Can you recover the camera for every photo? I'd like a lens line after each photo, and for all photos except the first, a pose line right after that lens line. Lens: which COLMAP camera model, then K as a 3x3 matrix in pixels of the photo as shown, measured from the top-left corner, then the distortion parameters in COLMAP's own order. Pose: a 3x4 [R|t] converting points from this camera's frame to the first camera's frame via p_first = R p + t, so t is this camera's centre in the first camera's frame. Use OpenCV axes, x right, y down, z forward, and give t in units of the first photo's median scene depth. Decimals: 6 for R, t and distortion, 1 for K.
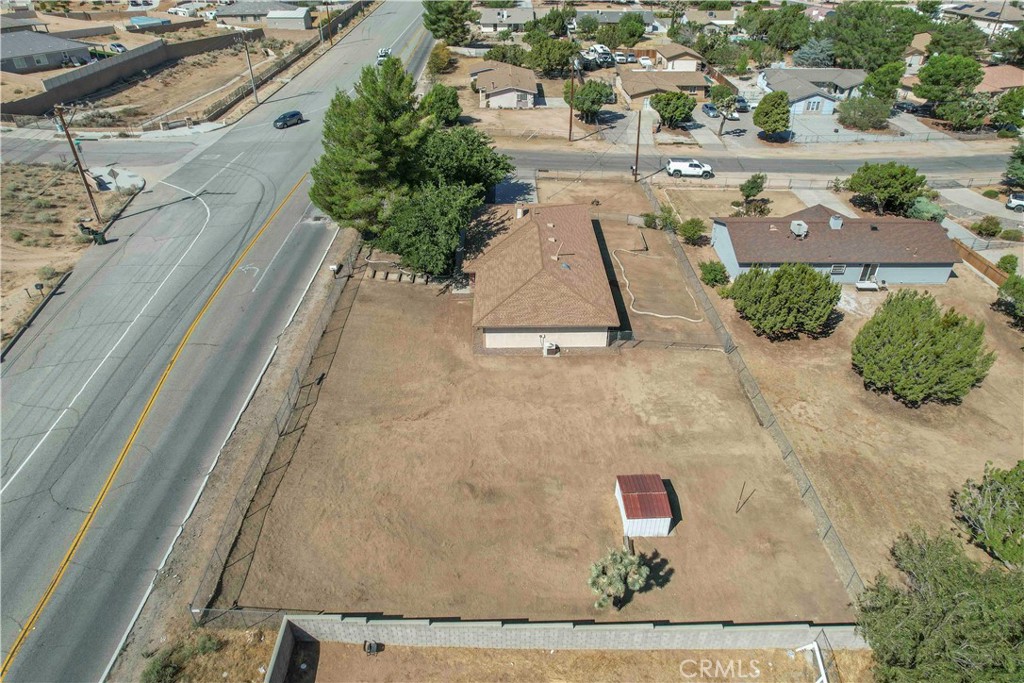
lens RADIAL K [[656.9, 0, 511.8], [0, 656.9, 337.9], [0, 0, 1]] dist [-0.081719, 0.067966]
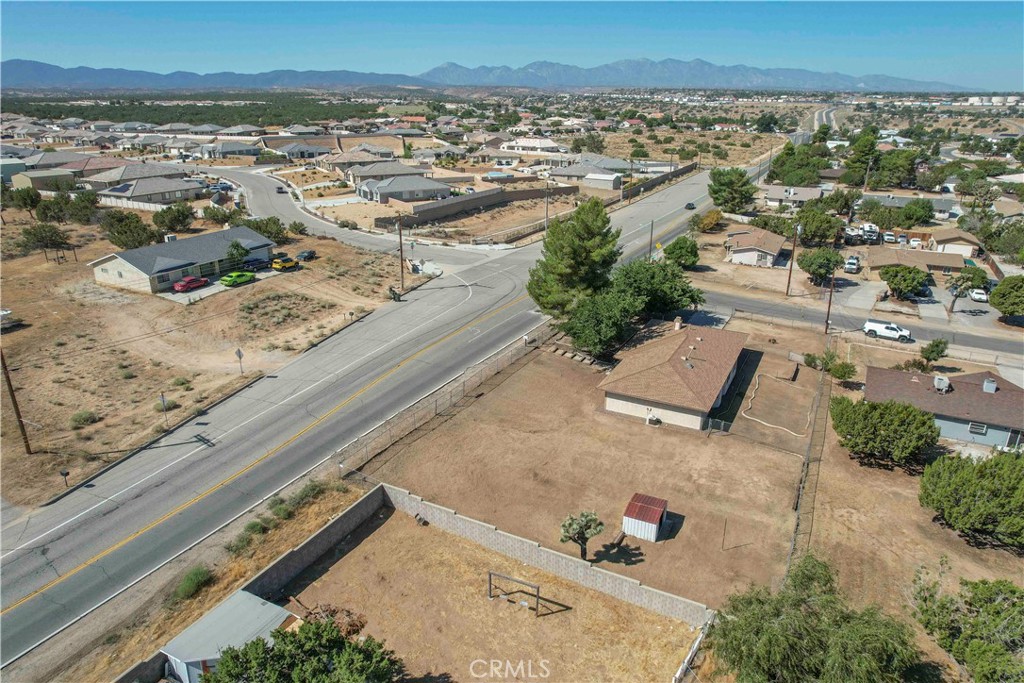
lens RADIAL K [[656.9, 0, 508.6], [0, 656.9, 339.5], [0, 0, 1]] dist [-0.081719, 0.067966]
pose [[0.877089, 0.167928, -0.450017, 0.291433], [-0.268575, 0.948207, -0.169623, 0.128955], [0.398224, 0.269637, 0.876763, -0.205965]]
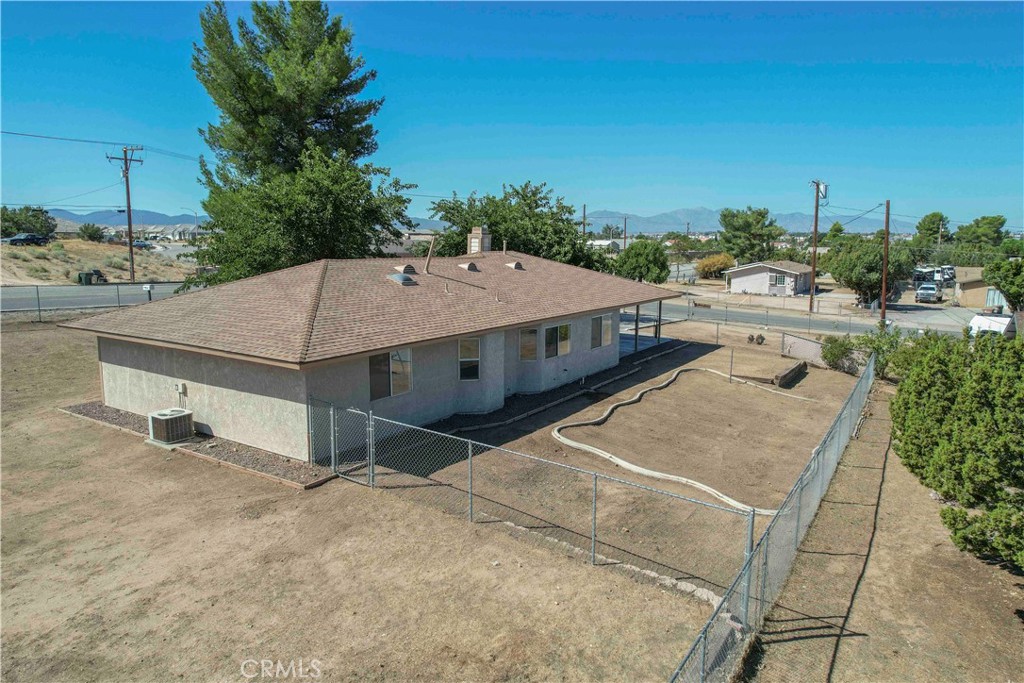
lens RADIAL K [[656.9, 0, 511.2], [0, 656.9, 333.4], [0, 0, 1]] dist [-0.081719, 0.067966]
pose [[0.829362, 0.077596, -0.553297, 0.310469], [-0.315119, 0.882730, -0.348550, 0.029047], [0.461366, 0.463428, 0.756555, 0.665480]]
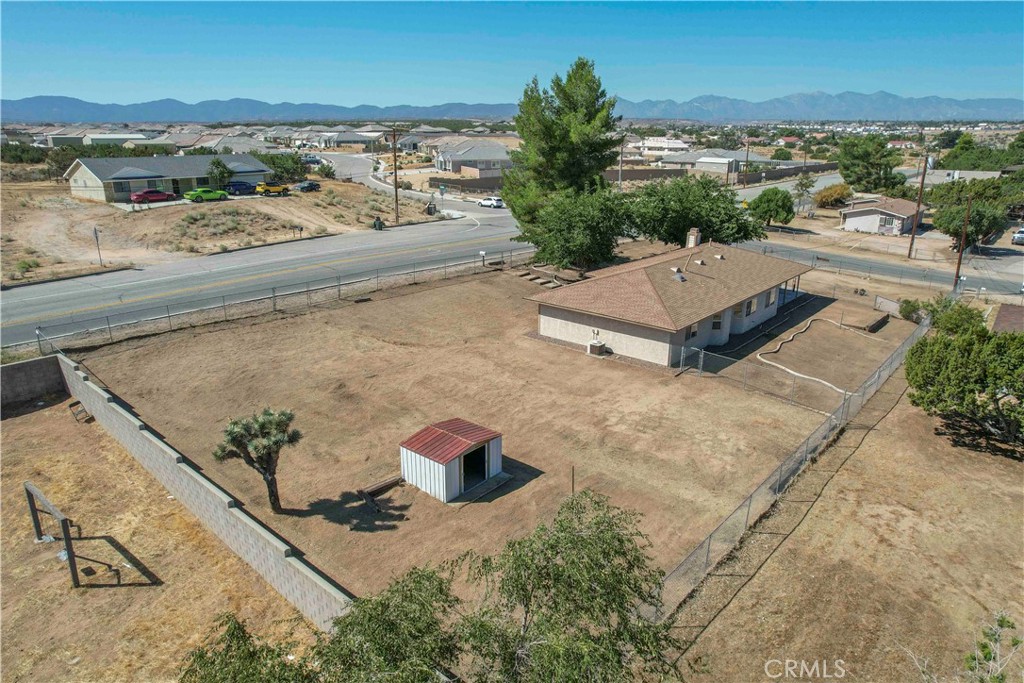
lens RADIAL K [[656.9, 0, 511.8], [0, 656.9, 335.6], [0, 0, 1]] dist [-0.081719, 0.067966]
pose [[0.742545, 0.201147, -0.638880, 0.397496], [-0.375438, 0.914905, -0.148305, 0.130557], [0.554684, 0.349983, 0.754876, 0.280353]]
